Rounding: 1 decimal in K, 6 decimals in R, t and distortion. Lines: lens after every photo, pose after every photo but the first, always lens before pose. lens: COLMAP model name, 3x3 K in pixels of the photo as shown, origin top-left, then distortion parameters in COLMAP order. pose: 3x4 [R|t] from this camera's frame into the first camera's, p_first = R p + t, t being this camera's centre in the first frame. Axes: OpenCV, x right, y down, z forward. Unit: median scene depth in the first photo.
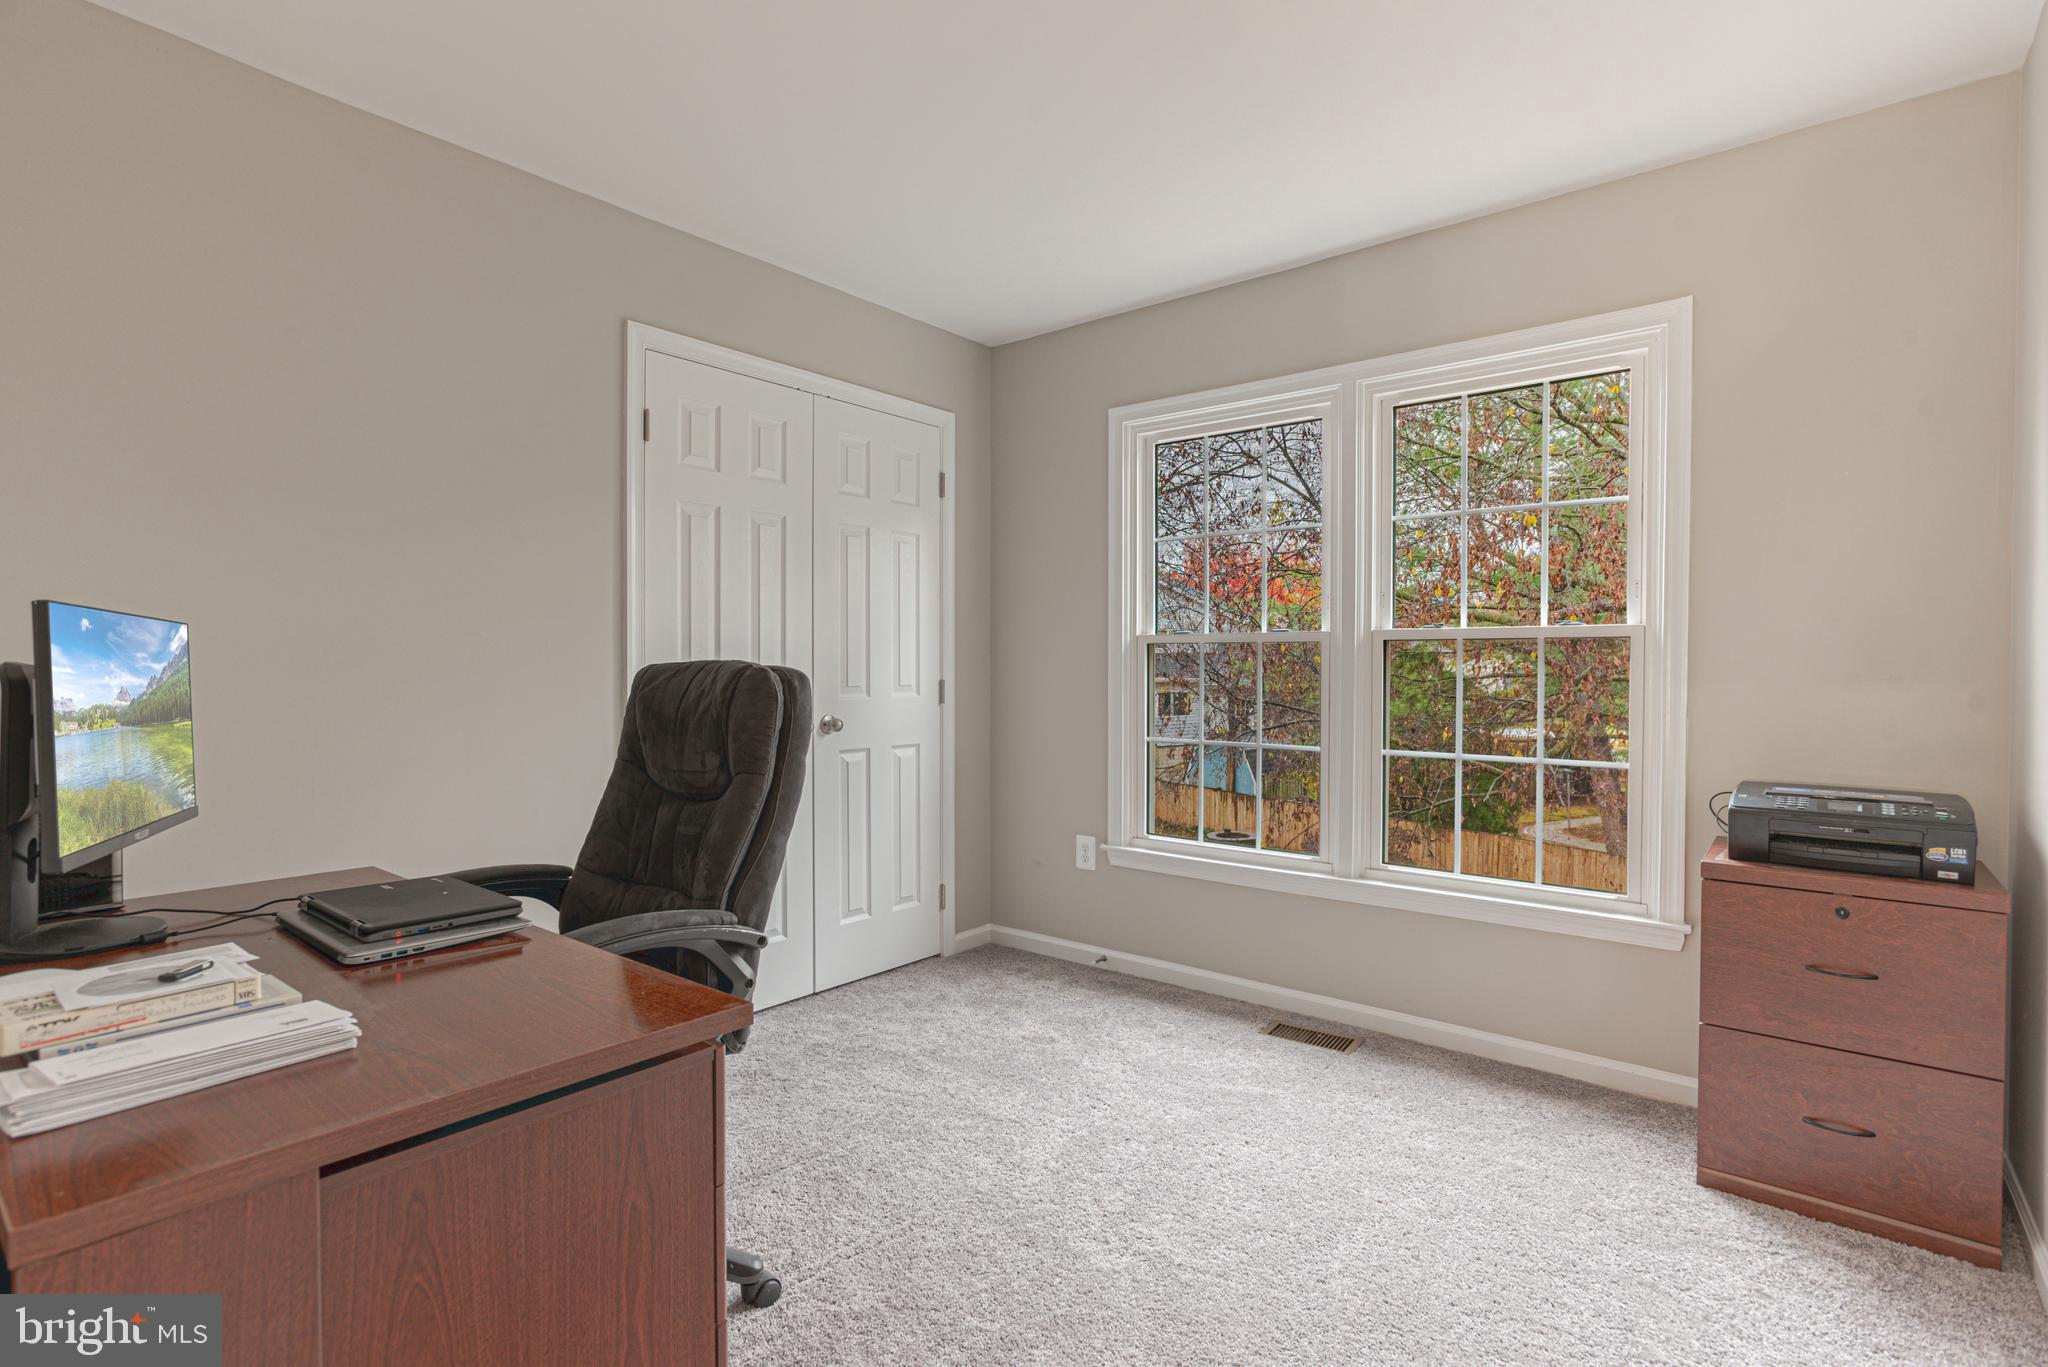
lens RADIAL K [[977.2, 0, 1024.0], [0, 977.2, 683.5], [0, 0, 1]] dist [-0.000132, 0.000433]
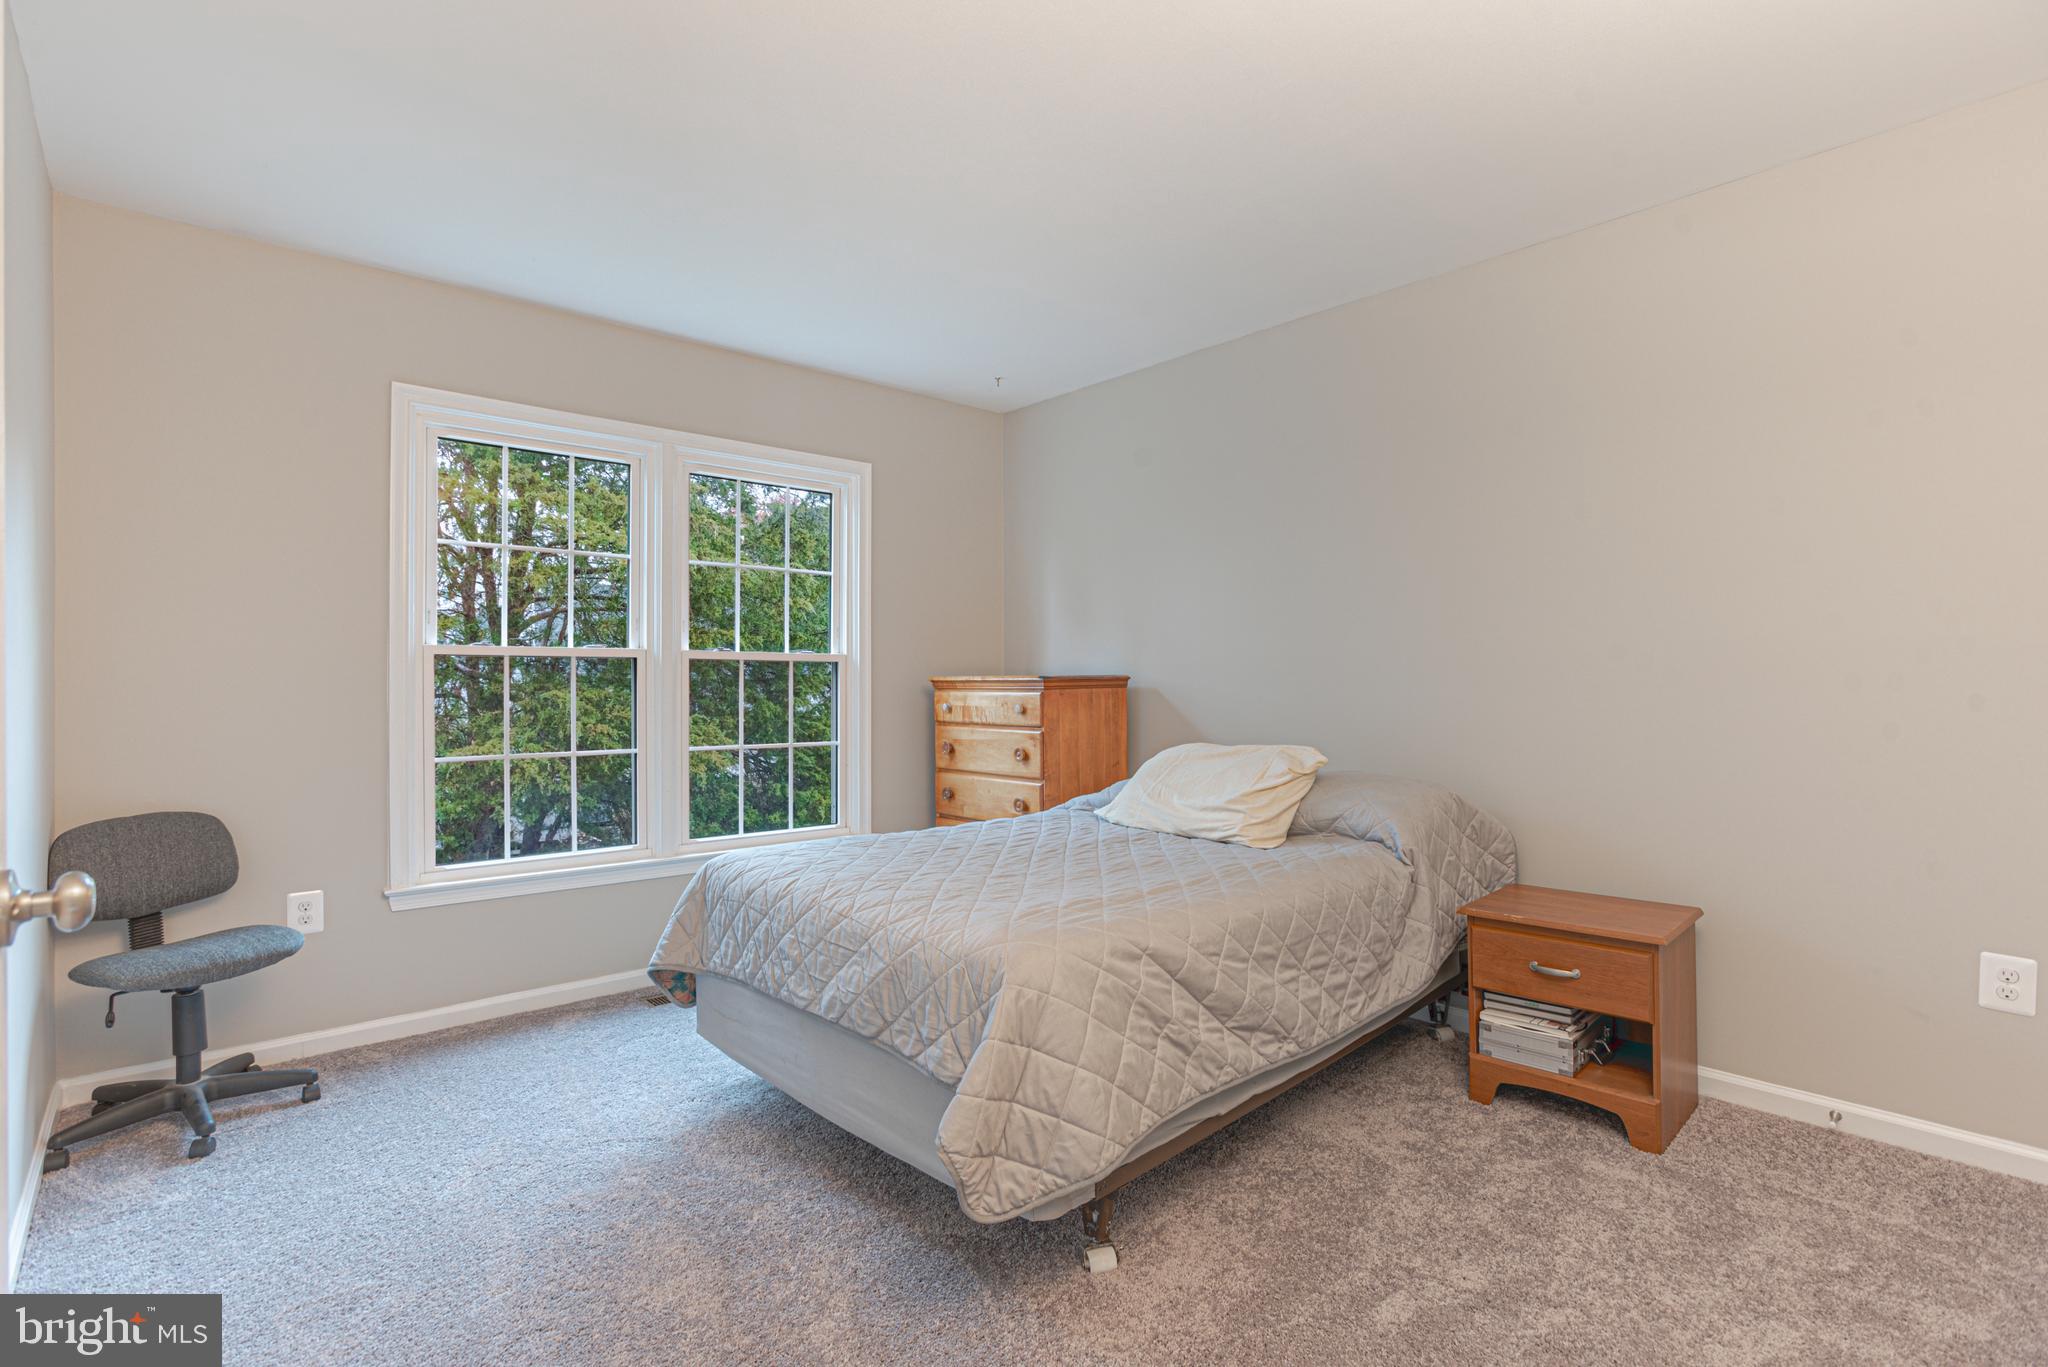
lens RADIAL K [[977.2, 0, 1024.0], [0, 977.2, 683.5], [0, 0, 1]] dist [-0.000132, 0.000433]
pose [[0.179908, -0.000514, 0.983683, -0.731599], [0.018956, 0.999816, -0.002944, -0.001183], [-0.983501, 0.019176, 0.179885, 0.334606]]
